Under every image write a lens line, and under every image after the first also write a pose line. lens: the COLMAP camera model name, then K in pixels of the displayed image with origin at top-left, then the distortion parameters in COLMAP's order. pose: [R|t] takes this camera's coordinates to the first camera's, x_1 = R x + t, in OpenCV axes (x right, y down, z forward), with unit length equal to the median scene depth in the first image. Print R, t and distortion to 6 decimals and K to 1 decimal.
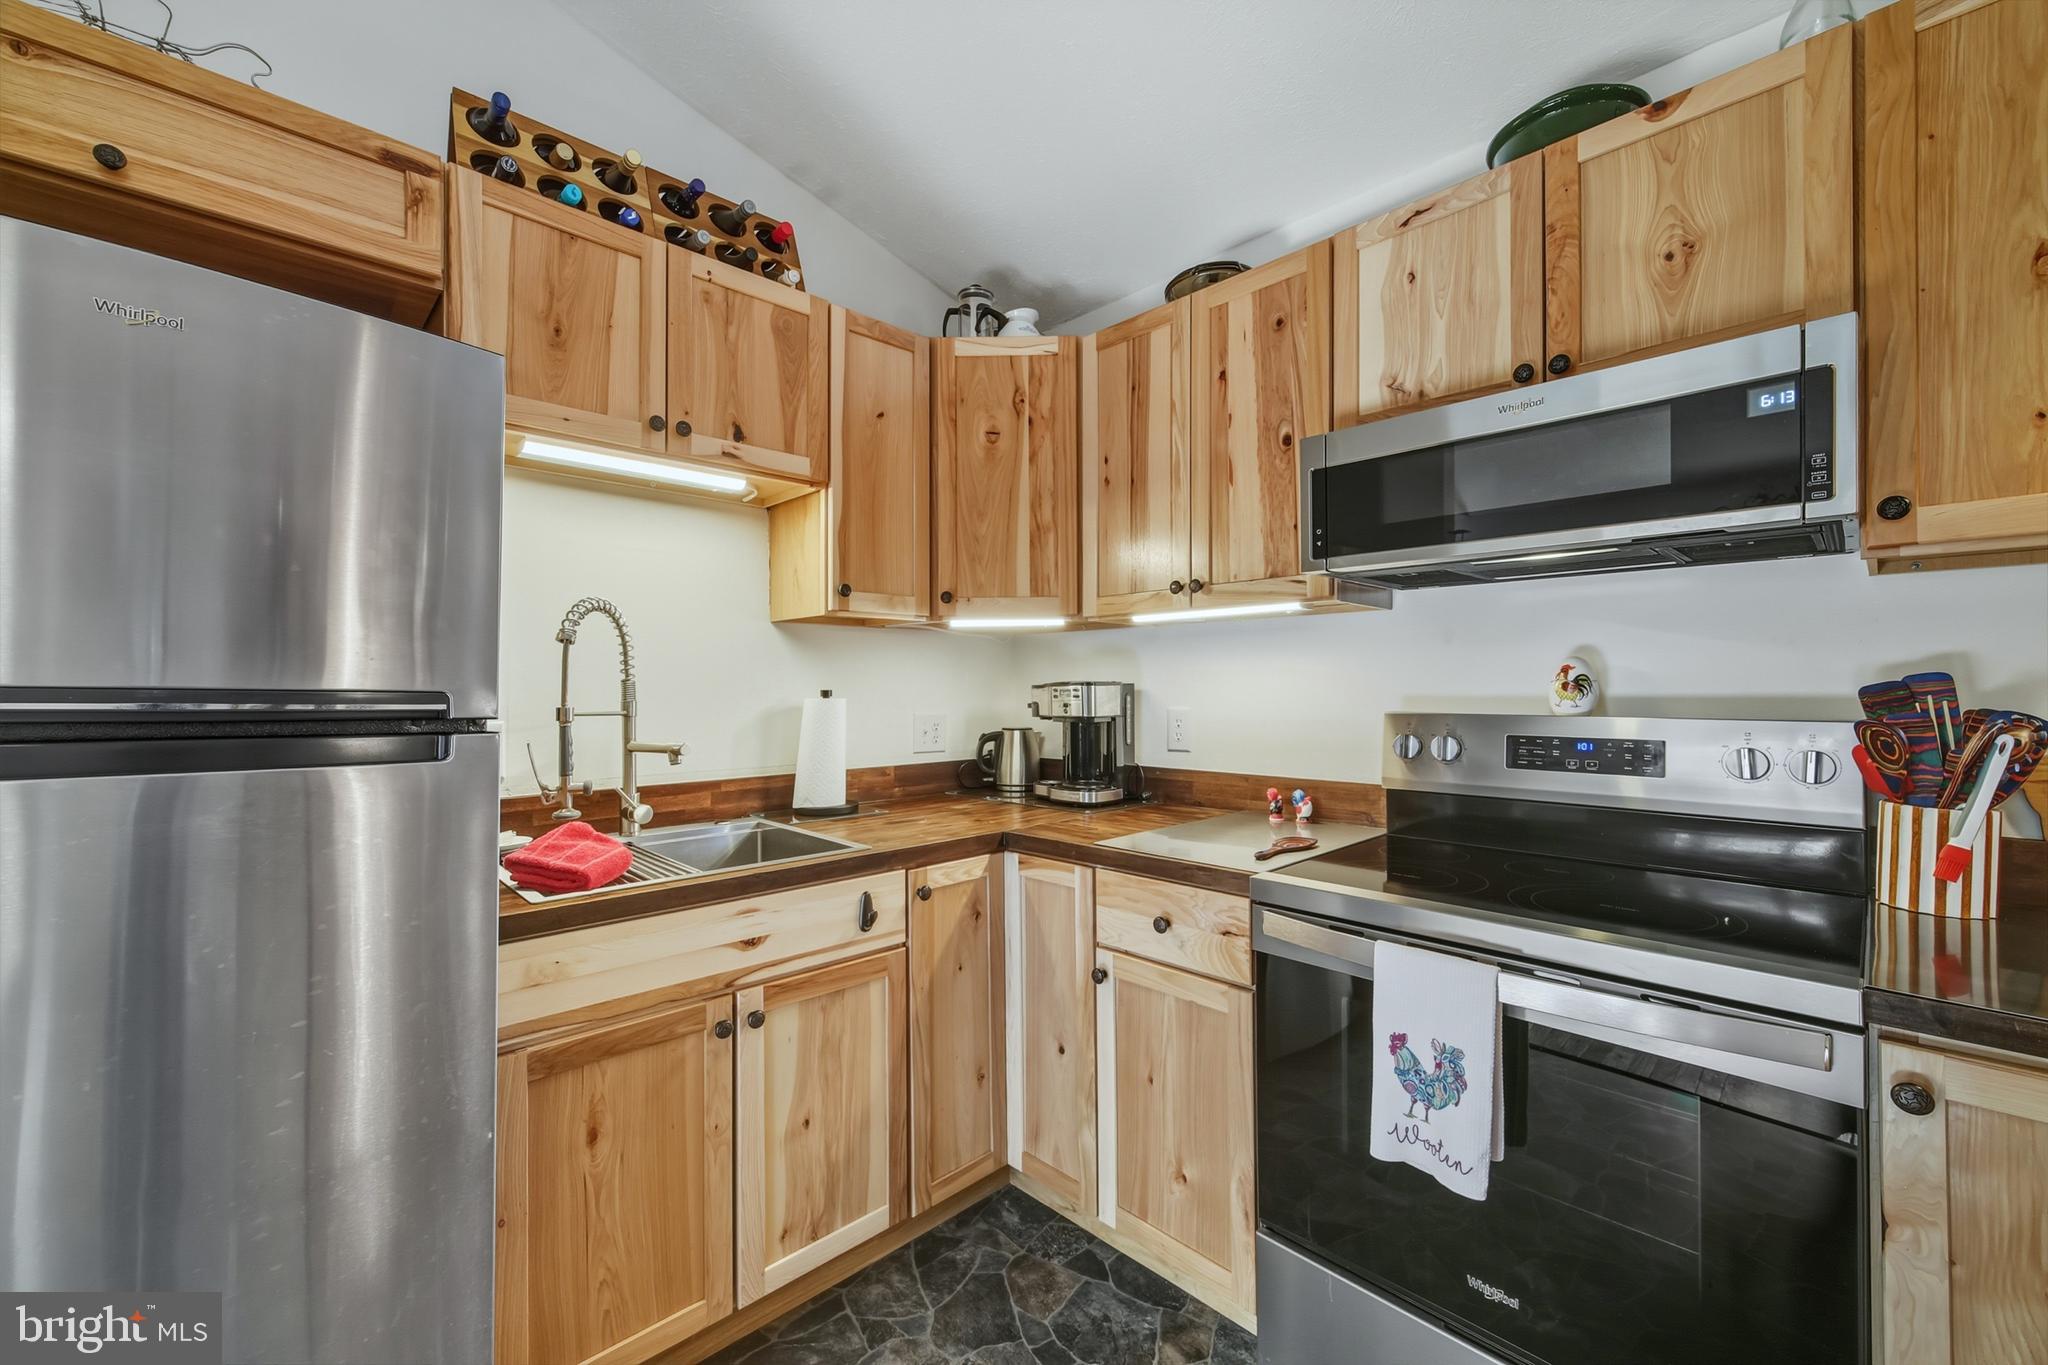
lens RADIAL K [[819.3, 0, 1026.8], [0, 819.3, 683.4], [0, 0, 1]] dist [0.000534, 0.000124]
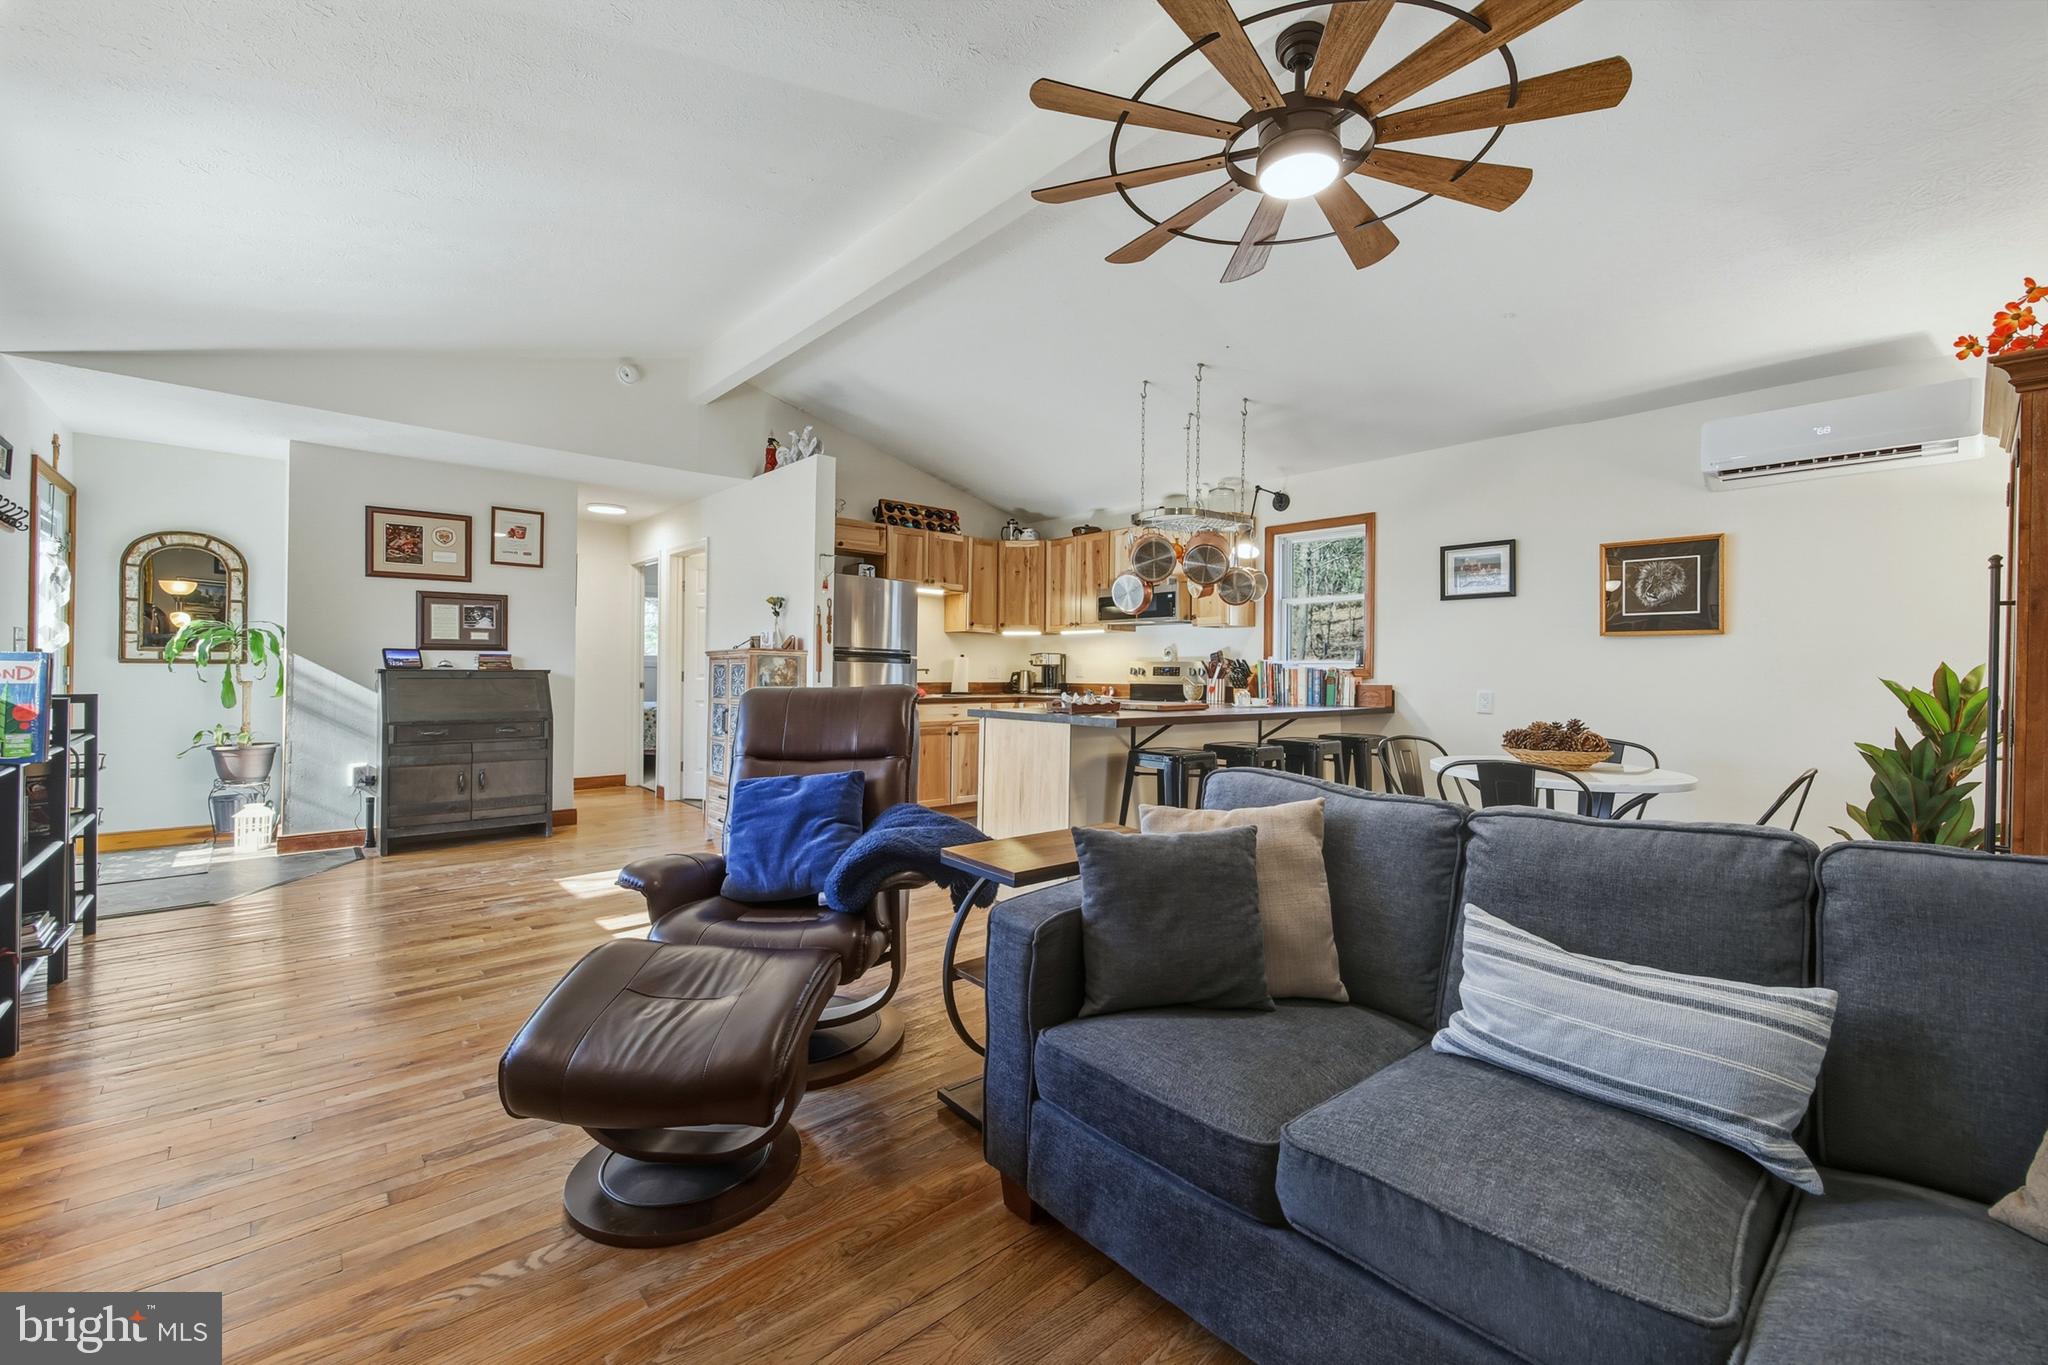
lens RADIAL K [[827.6, 0, 1027.4], [0, 827.6, 666.9], [0, 0, 1]] dist [0.000643, -0.000109]
pose [[0.999270, 0.012254, -0.036197, 0.140254], [-0.012350, 0.999921, -0.002440, 0.073623], [0.036164, 0.002886, 0.999342, -2.619109]]
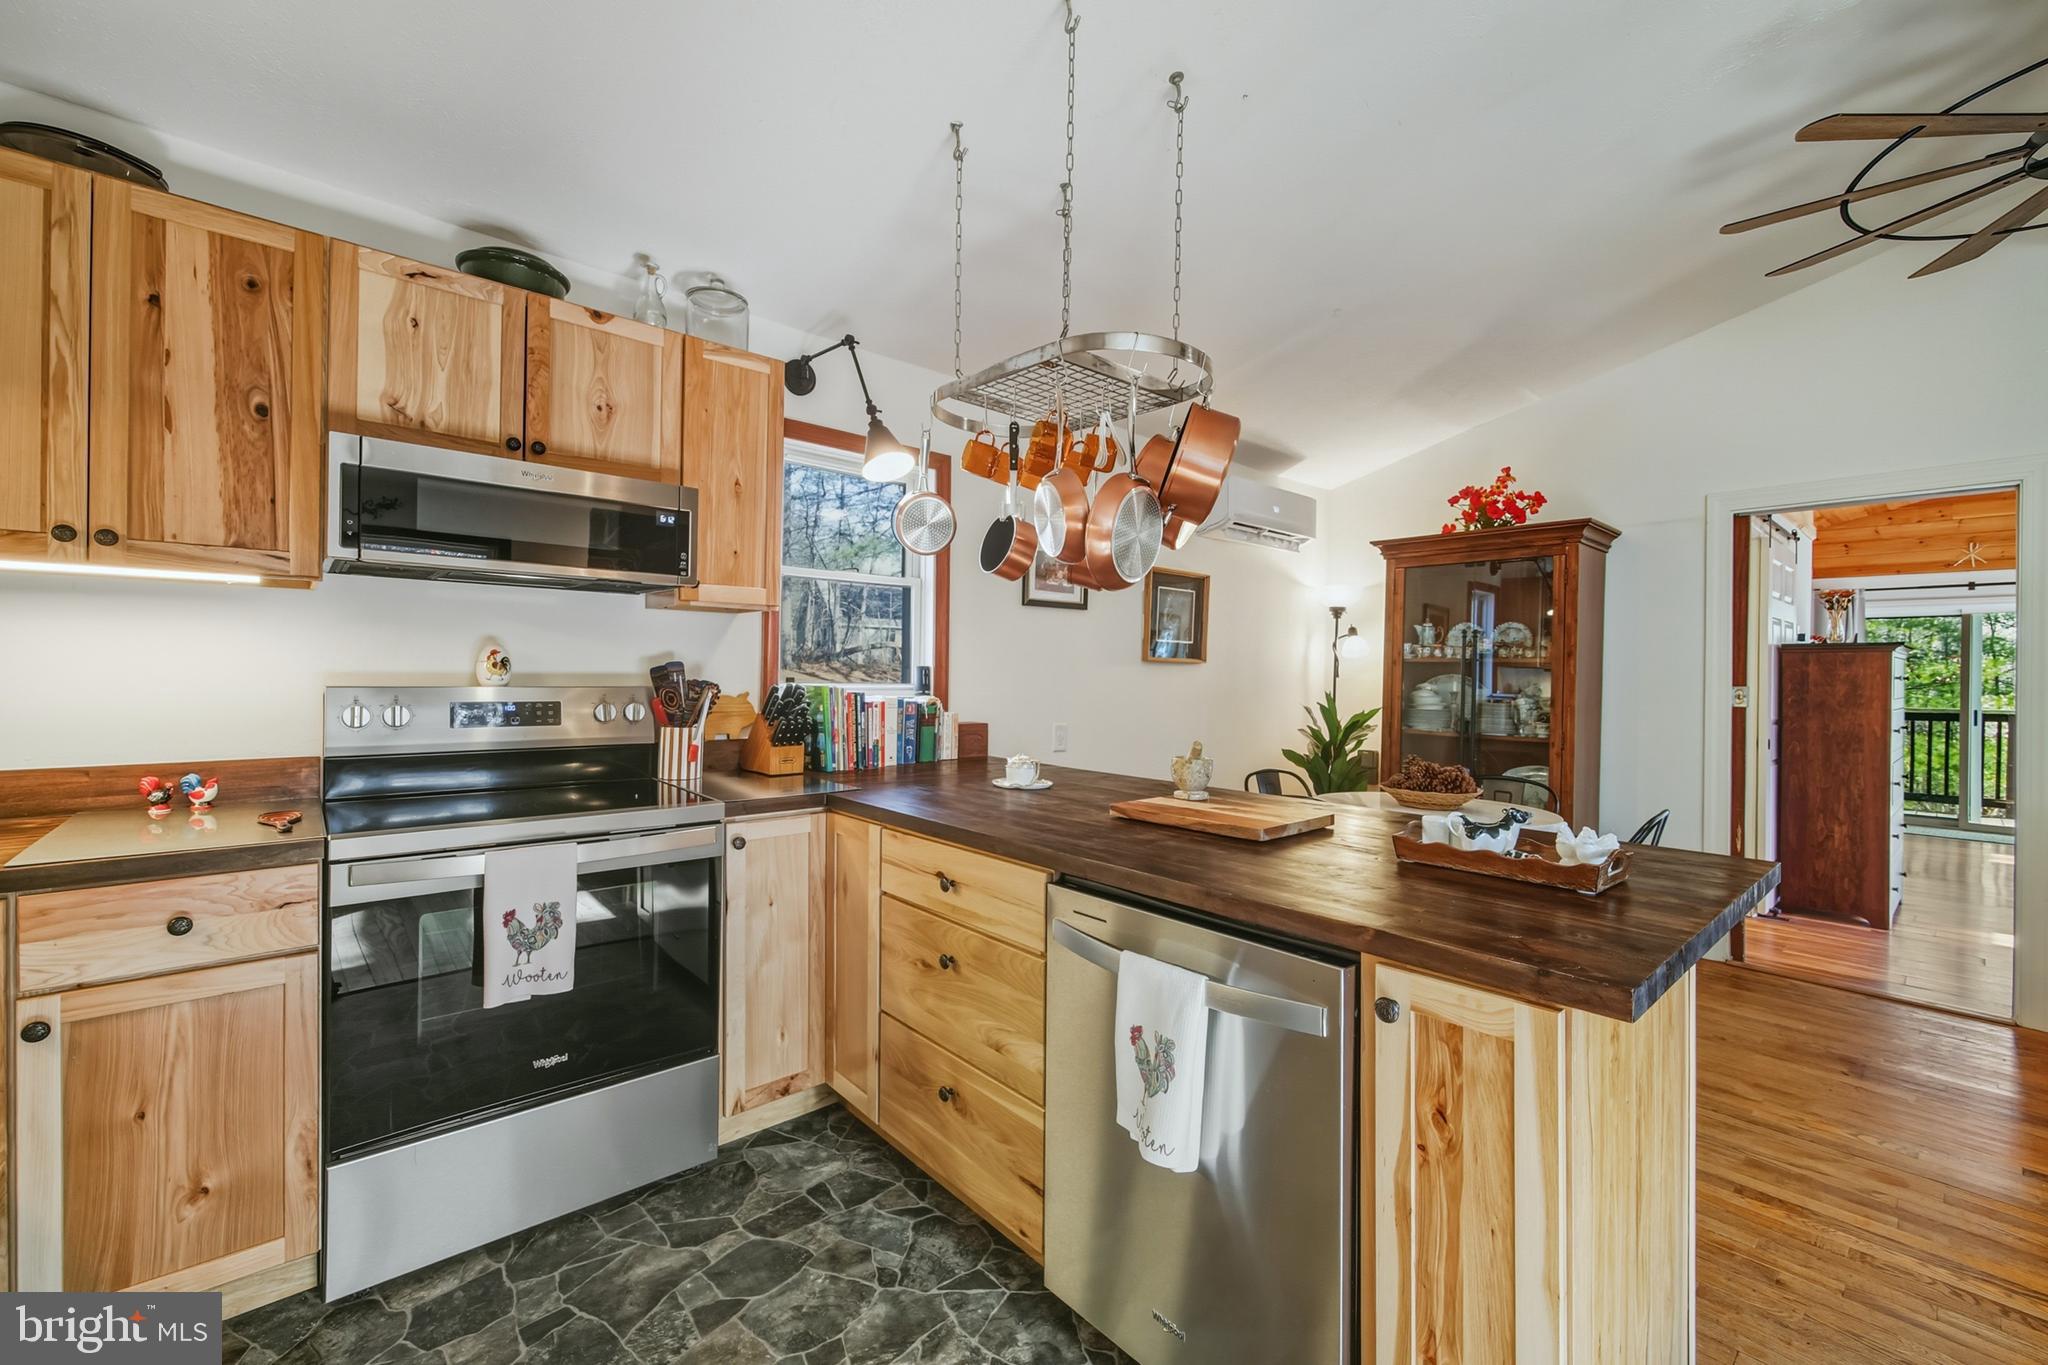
lens RADIAL K [[833.6, 0, 1025.2], [0, 833.6, 675.0], [0, 0, 1]] dist [0.000878, 0.000116]
pose [[0.050455, 0.000314, 0.998726, -0.634119], [-0.018214, 0.999834, 0.000606, 0.002531], [-0.998560, -0.018222, 0.050453, 0.032284]]
